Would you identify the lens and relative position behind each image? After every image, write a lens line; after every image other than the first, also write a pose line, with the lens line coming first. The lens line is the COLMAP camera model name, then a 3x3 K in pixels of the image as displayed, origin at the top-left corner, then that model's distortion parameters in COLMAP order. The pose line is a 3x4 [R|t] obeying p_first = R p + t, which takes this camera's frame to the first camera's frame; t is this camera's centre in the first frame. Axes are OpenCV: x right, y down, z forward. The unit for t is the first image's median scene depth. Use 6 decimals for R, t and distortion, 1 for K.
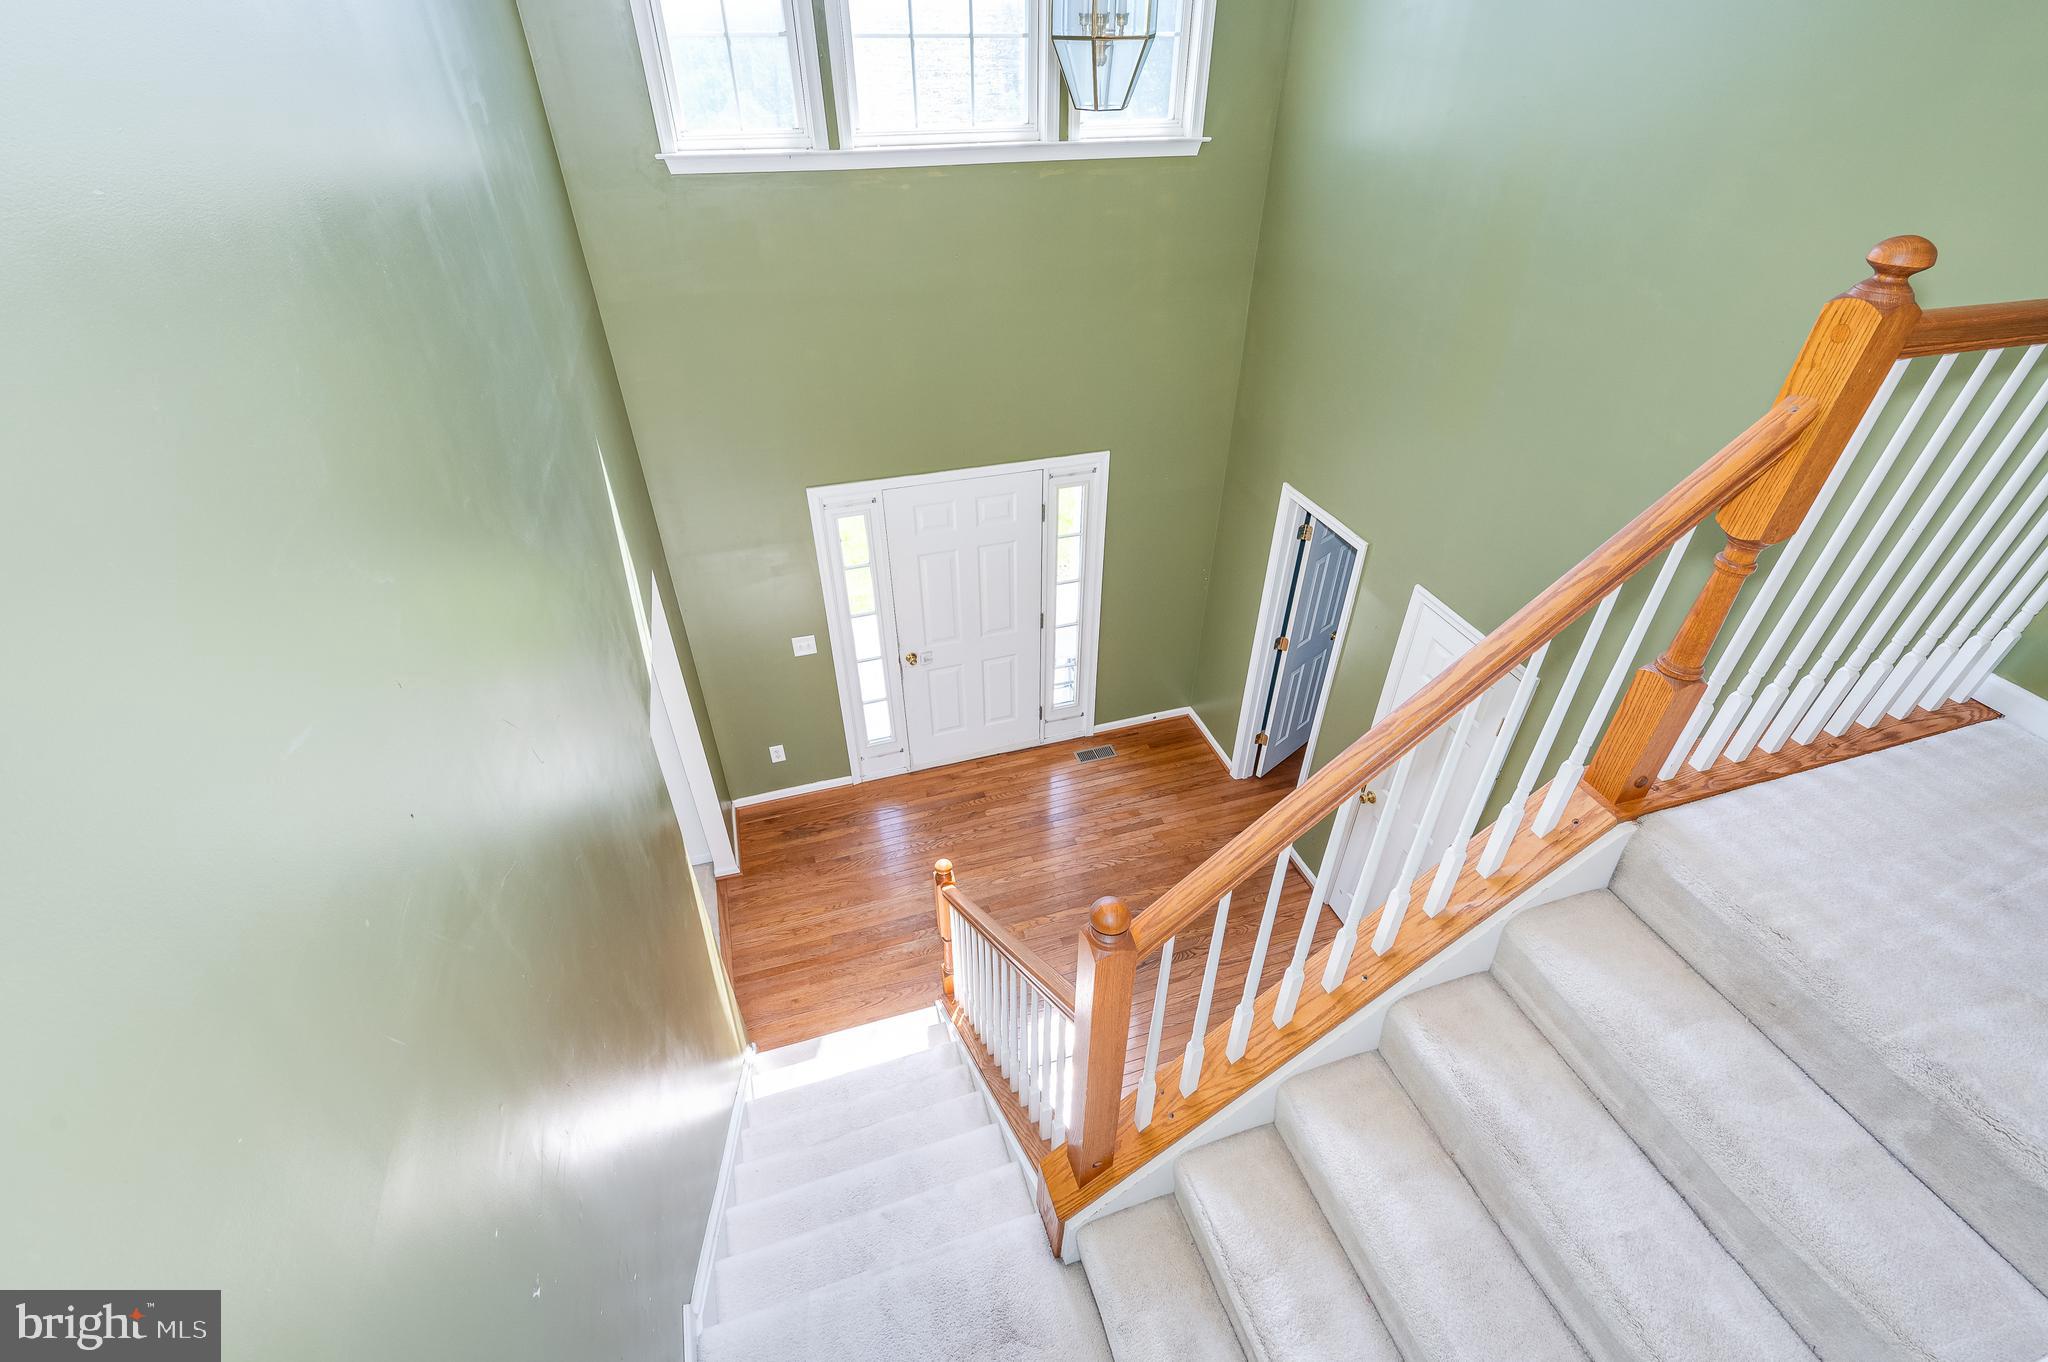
lens RADIAL K [[913.9, 0, 1024.4], [0, 913.9, 683.8], [0, 0, 1]] dist [0.000009, 0.003185]
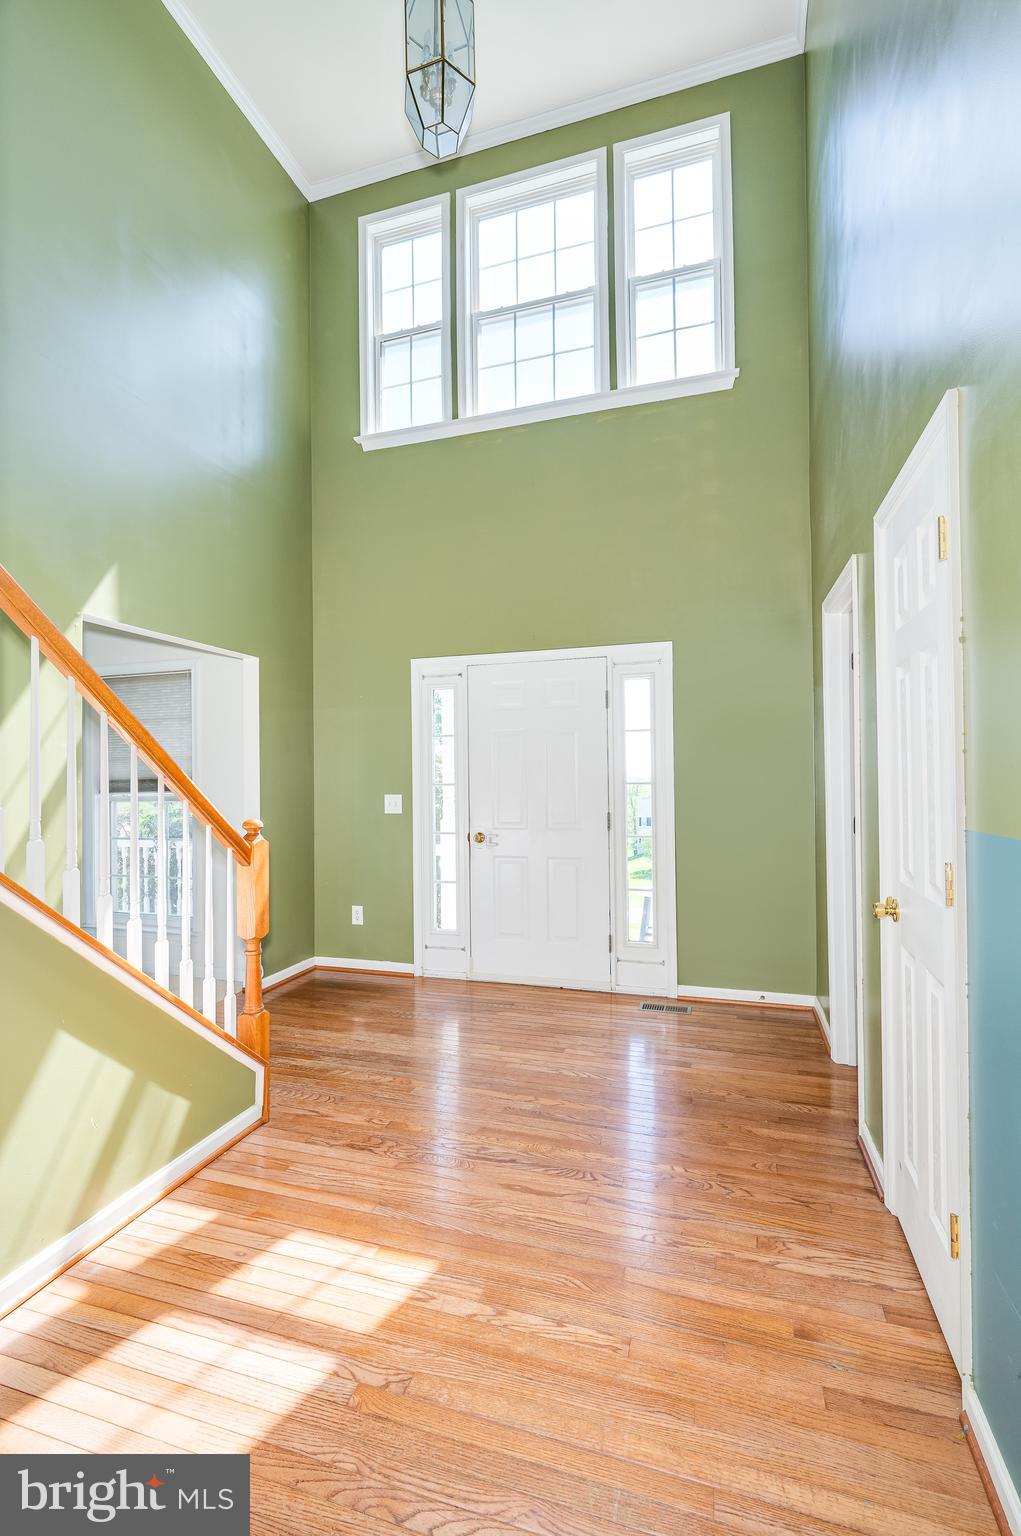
lens RADIAL K [[704.6, 0, 512.0], [0, 704.6, 755.7], [0, 0, 1]] dist [-0.002285, 0.002416]
pose [[0.814321, -0.025320, -0.579862, 0.397606], [-0.336073, 0.793966, -0.506629, 0.309589], [0.473219, 0.607435, 0.638034, 0.470604]]
